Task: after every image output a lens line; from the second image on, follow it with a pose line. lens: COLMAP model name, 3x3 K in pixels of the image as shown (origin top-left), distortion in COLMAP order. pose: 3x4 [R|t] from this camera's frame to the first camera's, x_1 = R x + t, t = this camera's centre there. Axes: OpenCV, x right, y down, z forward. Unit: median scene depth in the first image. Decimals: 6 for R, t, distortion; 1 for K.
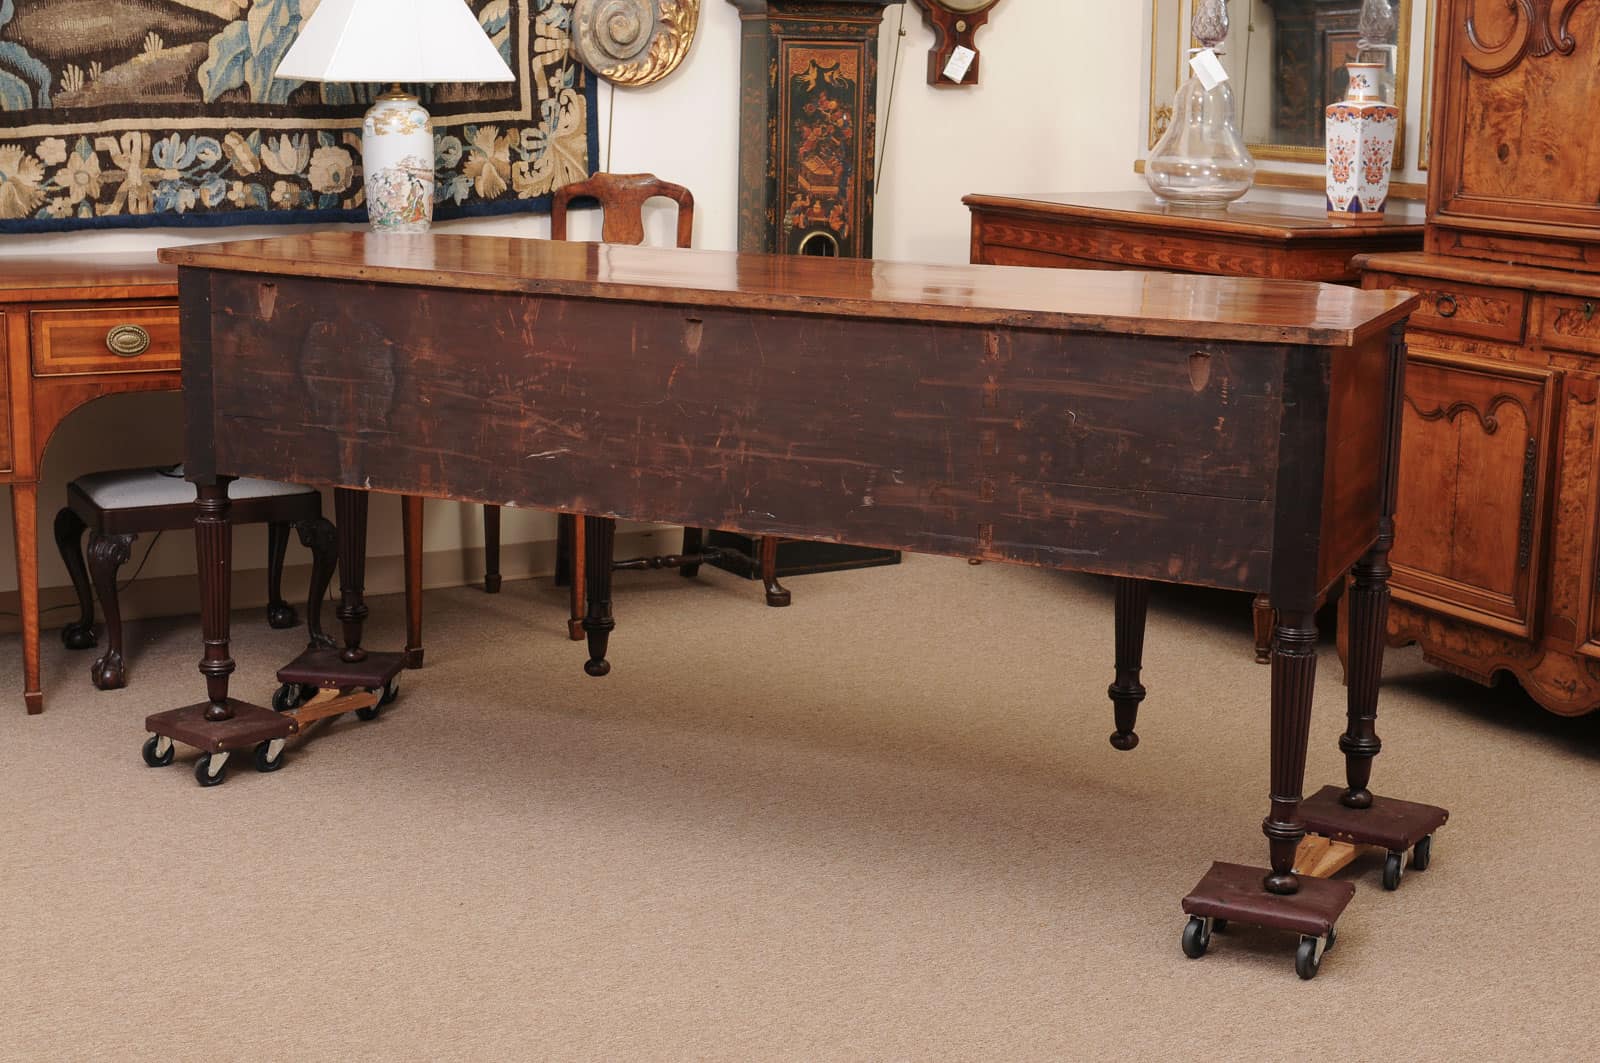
lens RADIAL K [[2360.3, 0, 804.9], [0, 2360.3, 538.3], [0, 0, 1]] dist [0.026499, 0.011013]
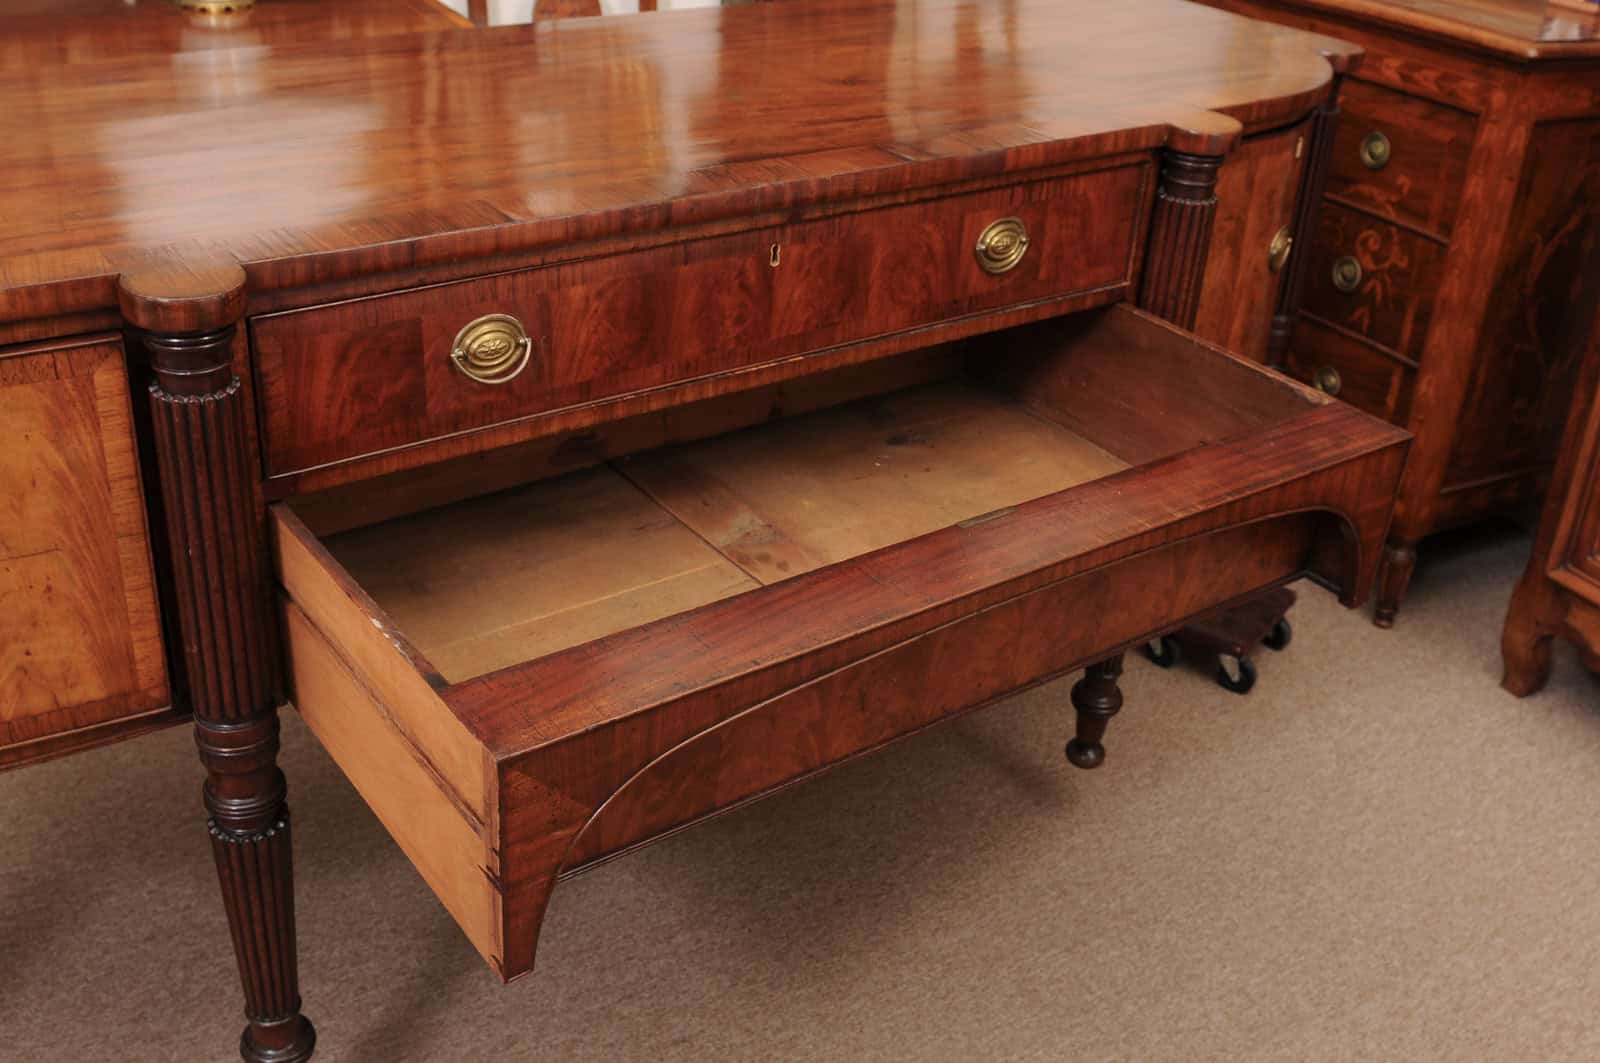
lens RADIAL K [[1640.6, 0, 800.5], [0, 1640.6, 536.3], [0, 0, 1]] dist [-0.043034, -0.022684]
pose [[0.998843, 0.046334, -0.012850, 0.014132], [-0.041014, 0.960503, 0.275231, -0.106986], [0.025095, -0.274385, 0.961292, 0.495665]]
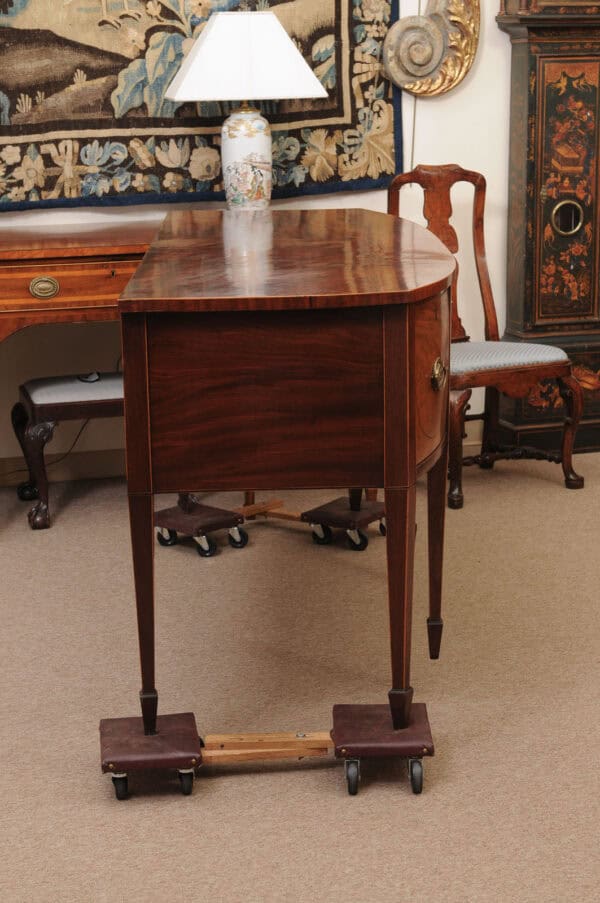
lens RADIAL K [[1721.6, 0, 301.6], [0, 1721.6, 448.5], [0, 0, 1]] dist [0.090103, 0.118011]
pose [[0.975963, 0.015311, -0.217398, 0.082441], [-0.011681, 0.999770, 0.017971, -0.005722], [0.217624, -0.015000, 0.975917, 0.008536]]
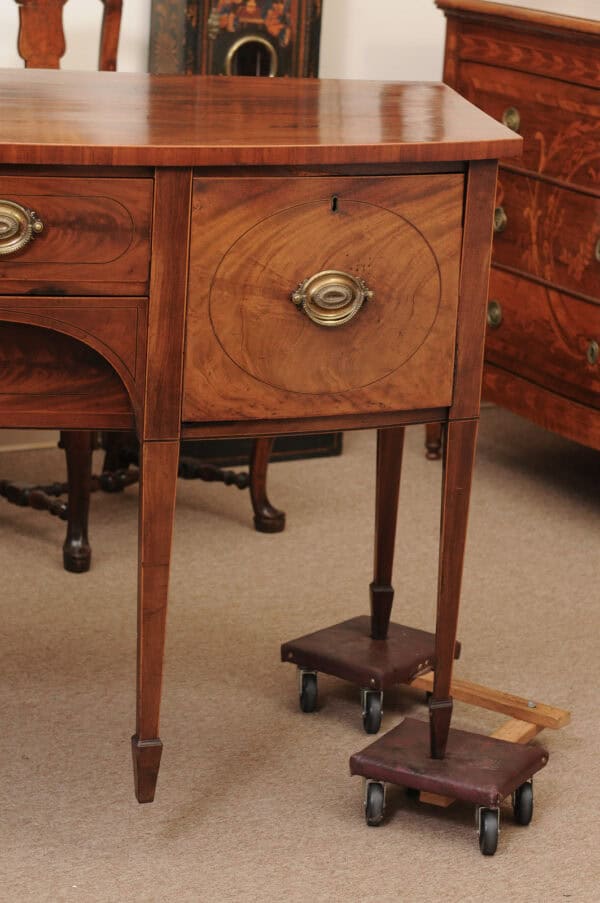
lens RADIAL K [[2595.7, 0, 299.3], [0, 2595.7, 439.1], [0, 0, 1]] dist [0.121709, 0.156969]
pose [[0.999087, 0.032479, 0.027767, 0.001858], [-0.033613, 0.998576, 0.041429, -0.035870], [-0.026382, -0.042325, 0.998756, 0.139472]]
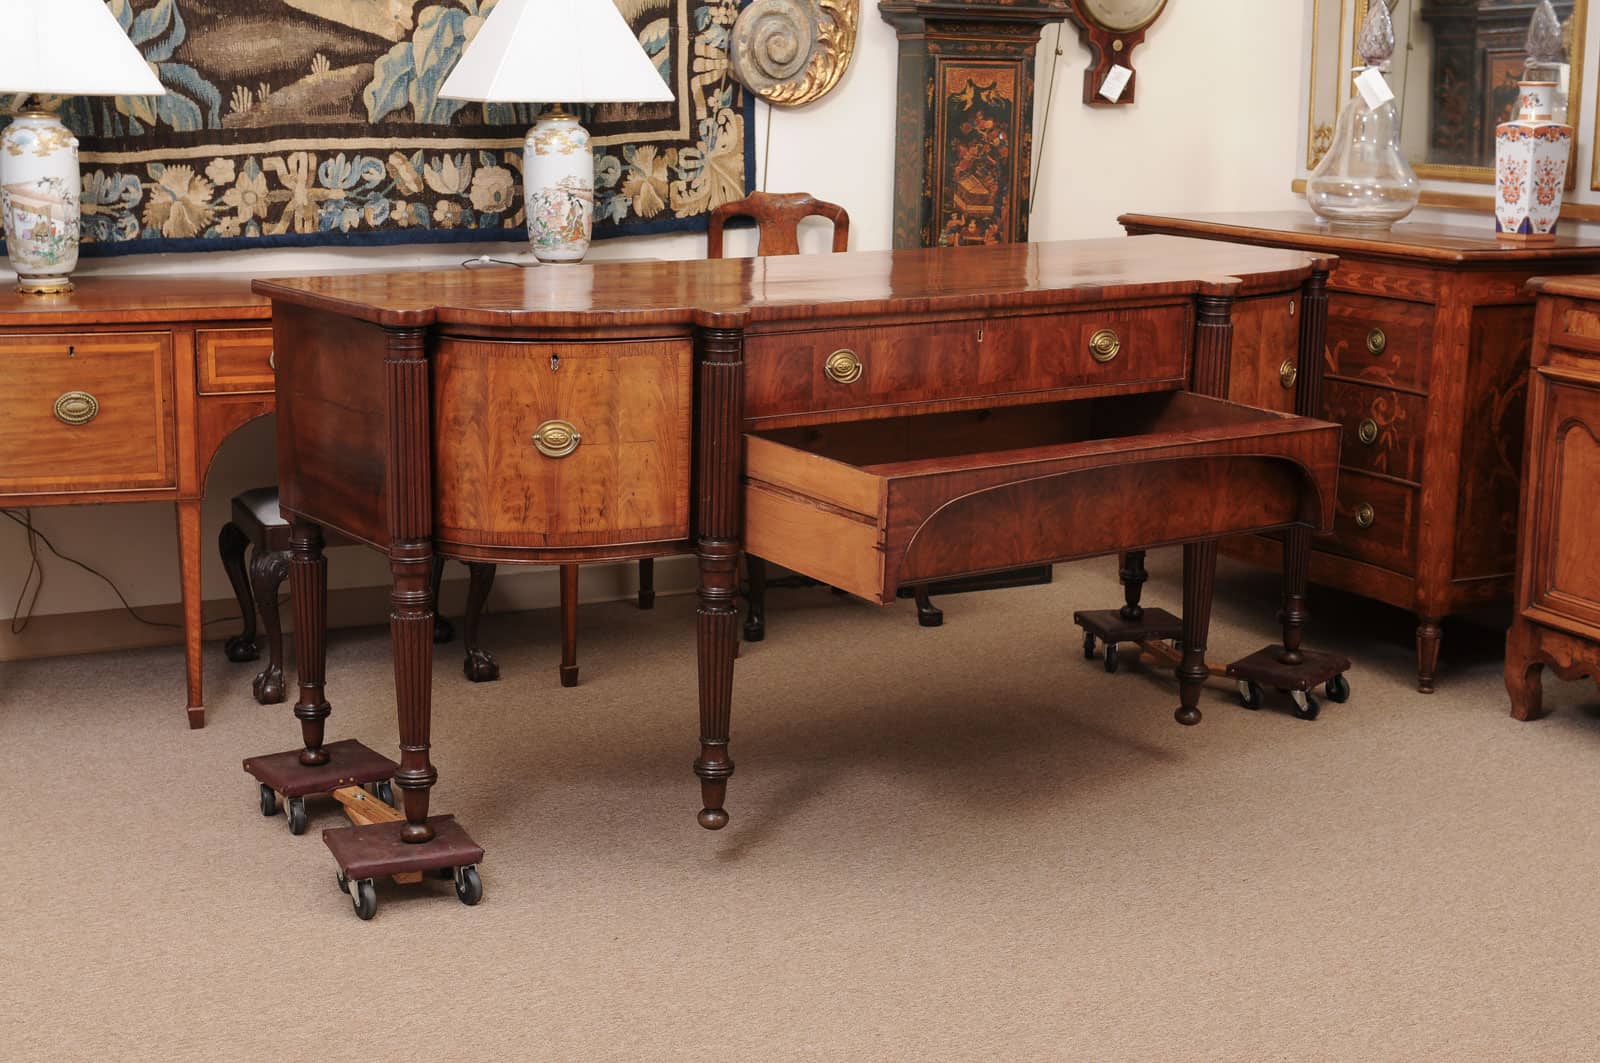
lens RADIAL K [[2253.2, 0, 800.4], [0, 2253.2, 534.5], [0, 0, 1]] dist [0.011067, 0.032579]
pose [[0.998155, 0.010425, -0.059822, -0.010070], [-0.010464, 0.999945, -0.000338, -0.009604], [0.059815, 0.000964, 0.998209, 0.047627]]
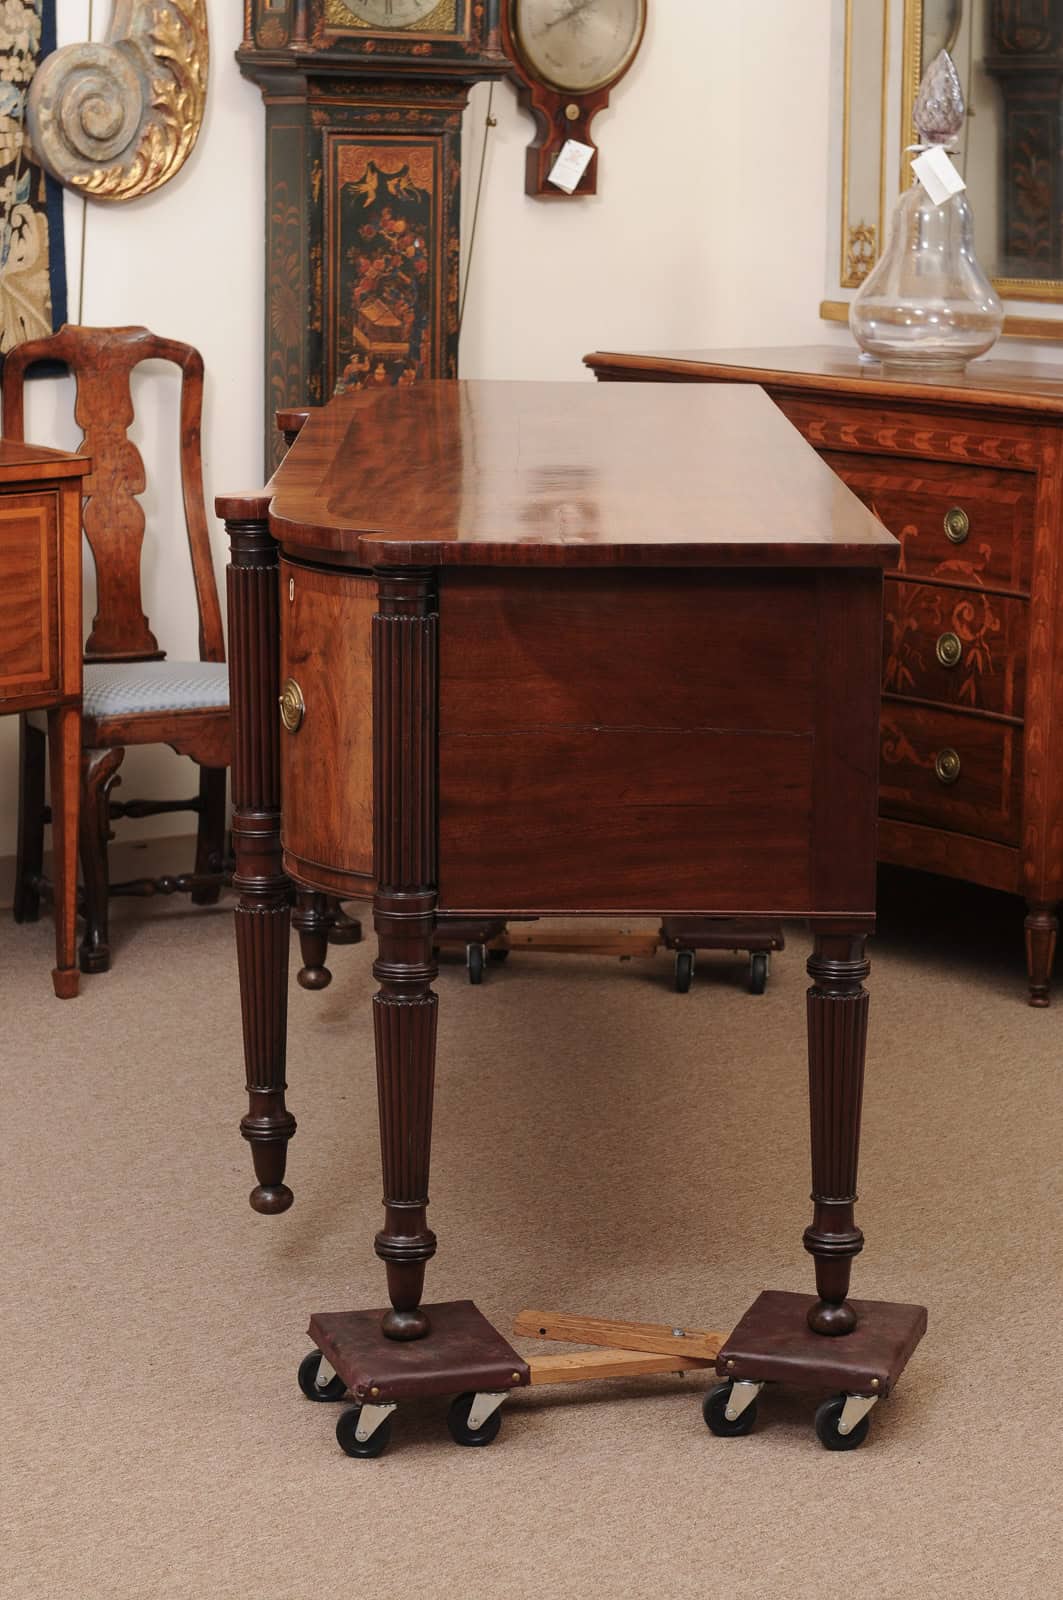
lens RADIAL K [[3545.7, 0, 531.8], [0, 3545.7, 794.7], [0, 0, 1]] dist [0.113667, 0.159567]
pose [[0.995355, -0.019958, 0.094179, -0.057430], [0.021566, 0.999638, -0.016092, 0.002861], [-0.093824, 0.018048, 0.995425, -0.054343]]
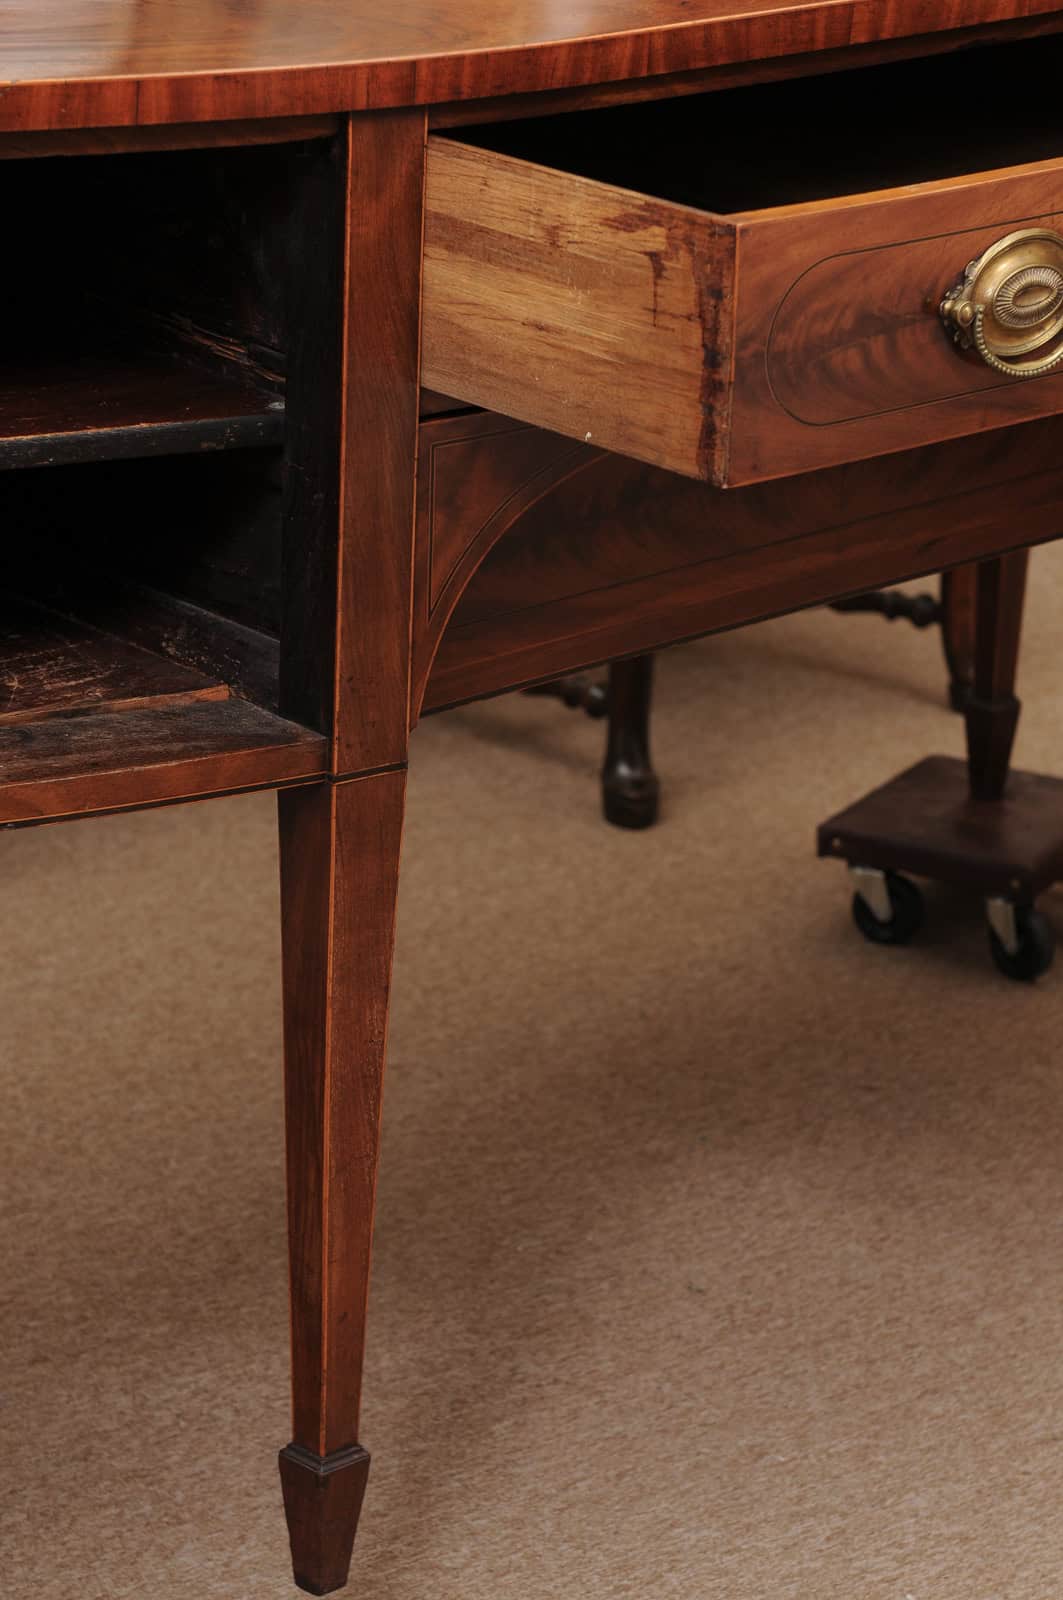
lens RADIAL K [[4599.3, 0, 530.2], [0, 4599.3, 778.0], [0, 0, 1]] dist [0.121709, 0.156969]
pose [[0.998896, -0.006049, 0.046585, -0.096439], [-0.000403, 0.990533, 0.137275, -0.062668], [-0.046975, -0.137143, 0.989437, 0.269440]]
